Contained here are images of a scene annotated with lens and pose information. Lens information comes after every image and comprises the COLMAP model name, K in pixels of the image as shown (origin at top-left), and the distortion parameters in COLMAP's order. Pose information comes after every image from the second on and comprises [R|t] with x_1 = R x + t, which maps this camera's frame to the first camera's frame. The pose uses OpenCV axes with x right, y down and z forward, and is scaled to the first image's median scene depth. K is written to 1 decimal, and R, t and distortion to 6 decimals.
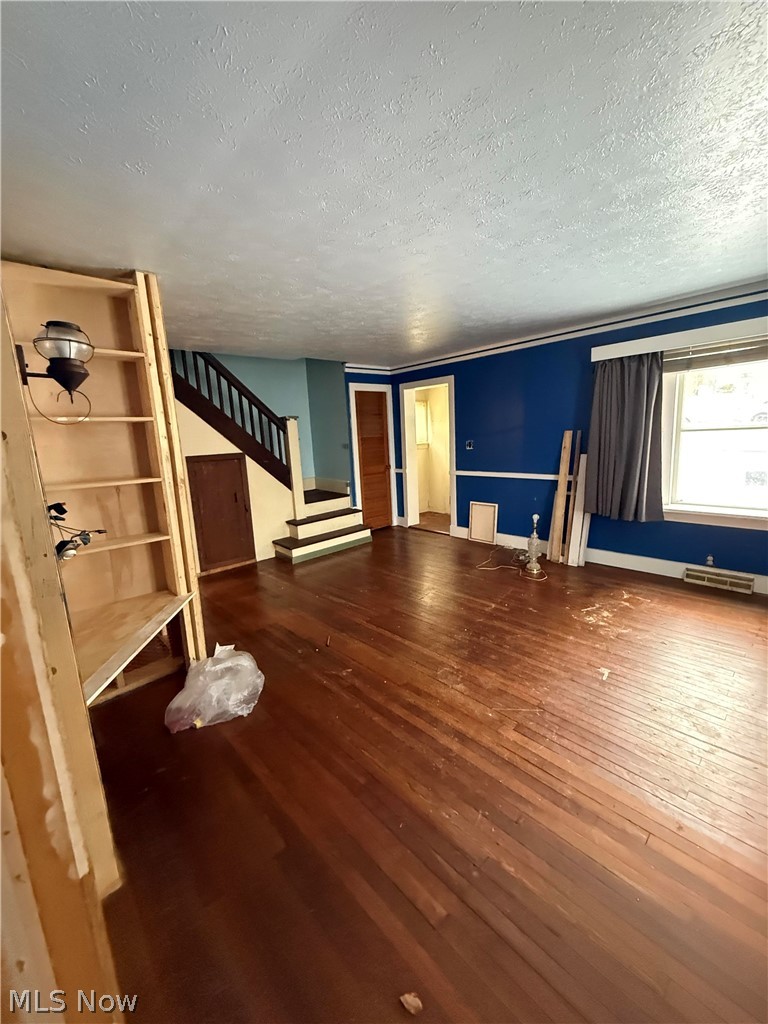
lens RADIAL K [[409.2, 0, 386.0], [0, 409.2, 506.0], [0, 0, 1]] dist [-0.001227, -0.000092]
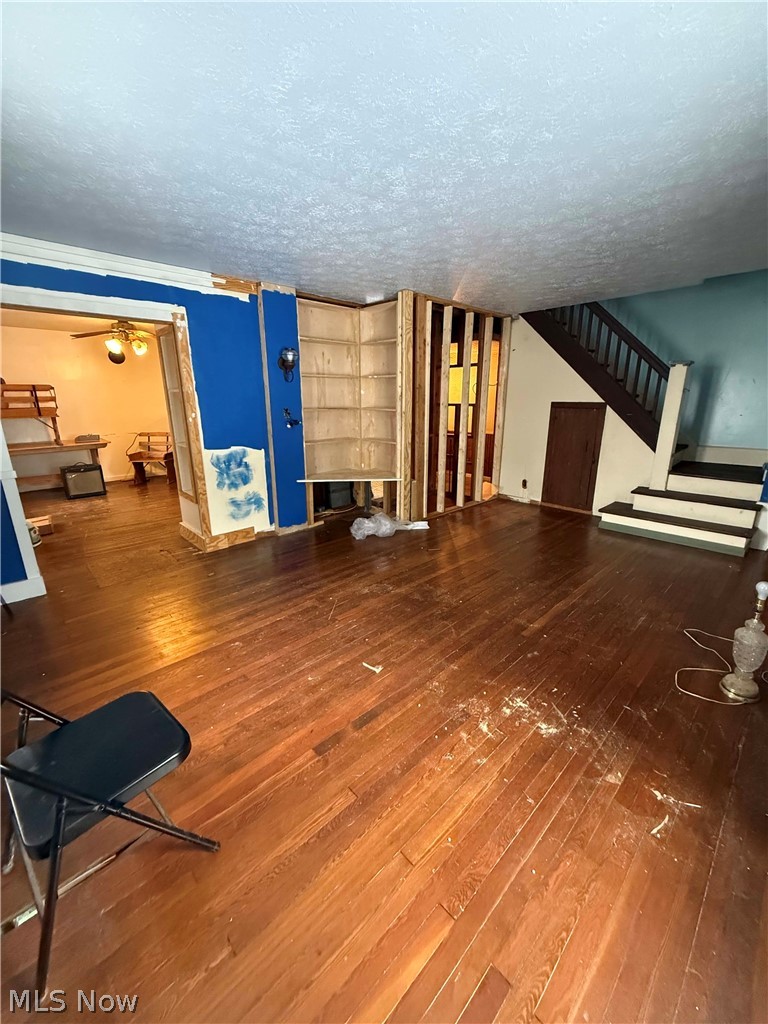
lens RADIAL K [[409.2, 0, 387.0], [0, 409.2, 511.1], [0, 0, 1]] dist [-0.001227, -0.000092]
pose [[0.002117, 0.320936, -0.947098, 0.970449], [-0.168772, 0.933629, 0.315995, -0.160004], [0.985653, 0.159174, 0.056141, 0.693024]]
